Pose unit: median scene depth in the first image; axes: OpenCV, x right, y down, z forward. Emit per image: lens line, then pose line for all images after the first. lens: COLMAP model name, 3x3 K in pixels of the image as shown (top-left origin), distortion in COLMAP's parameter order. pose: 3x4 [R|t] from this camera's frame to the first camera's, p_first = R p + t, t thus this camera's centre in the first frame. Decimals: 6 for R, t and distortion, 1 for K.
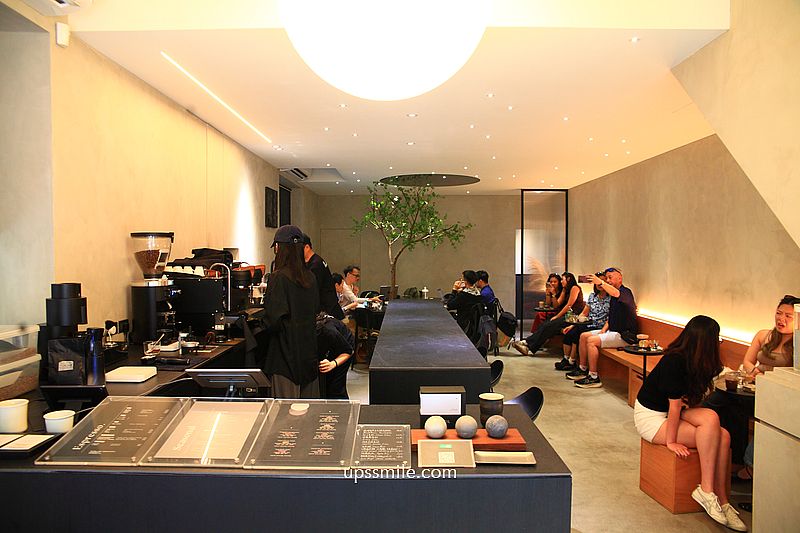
lens RADIAL K [[564.4, 0, 393.9], [0, 564.4, 272.4], [0, 0, 1]] dist [-0.075069, 0.038577]
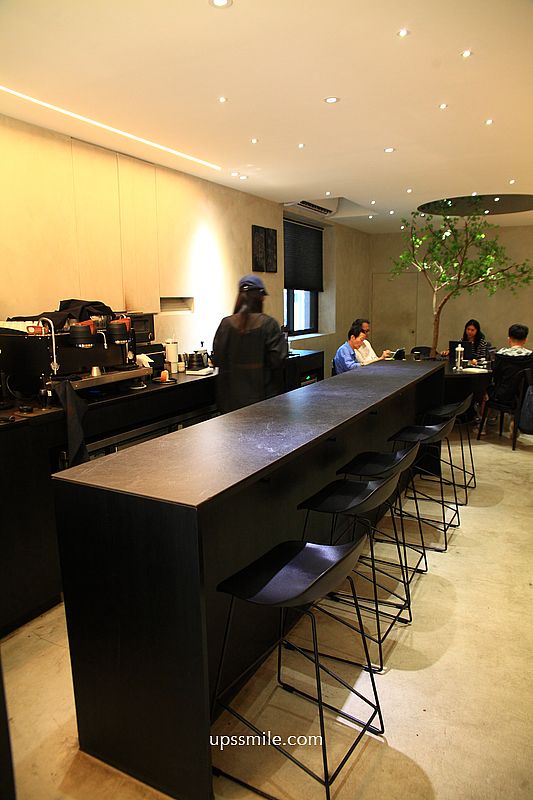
lens RADIAL K [[564.4, 0, 280.8], [0, 564.4, 397.9], [0, 0, 1]] dist [-0.075069, 0.038577]
pose [[0.898457, 0.068170, -0.433738, 0.205937], [-0.007846, 0.990208, 0.139377, -0.009099], [0.438992, -0.121821, 0.890194, 0.220071]]
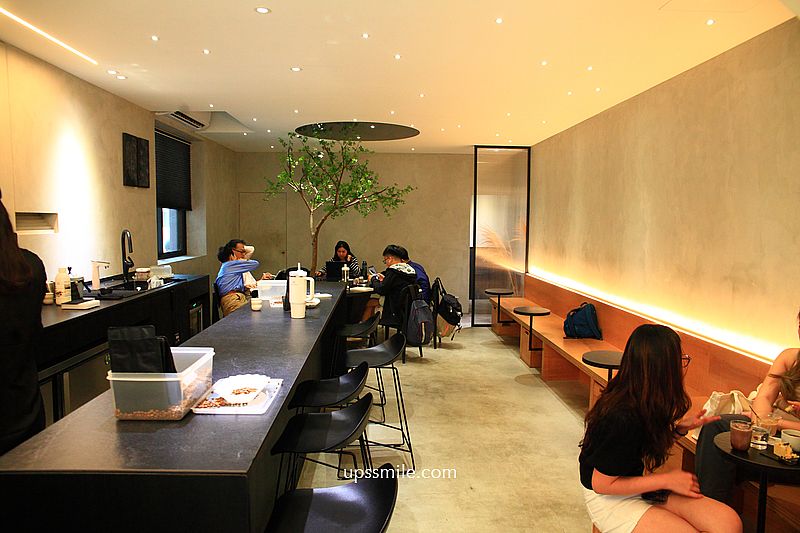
lens RADIAL K [[564.4, 0, 397.8], [0, 564.4, 271.6], [0, 0, 1]] dist [-0.075069, 0.038577]
pose [[0.999273, 0.005054, 0.037781, 0.116308], [-0.007071, 0.998547, 0.053424, -0.008083], [-0.037456, -0.053652, 0.997857, 0.232340]]
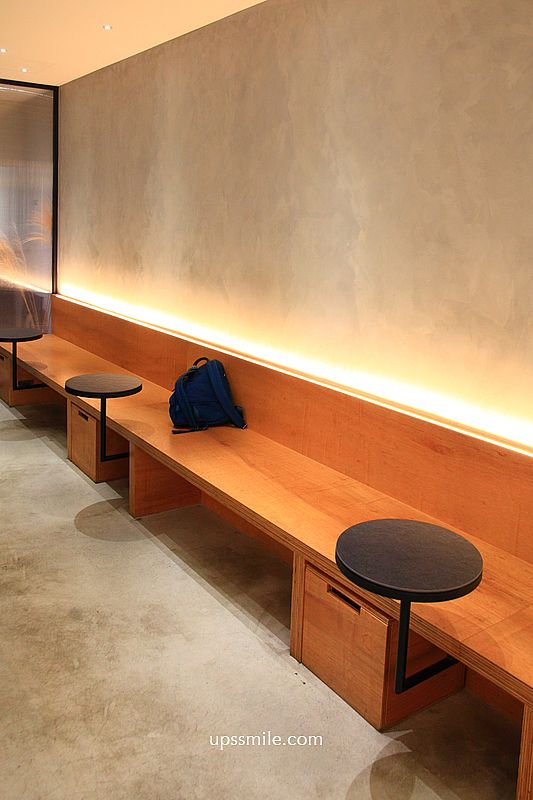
lens RADIAL K [[596.6, 0, 282.9], [0, 596.6, 275.1], [0, 0, 1]] dist [-0.027955, 0.006018]
pose [[0.757038, -0.009662, 0.653299, 0.154889], [-0.029870, 0.998333, 0.049378, -0.013284], [-0.652688, -0.056895, 0.755488, 0.624912]]
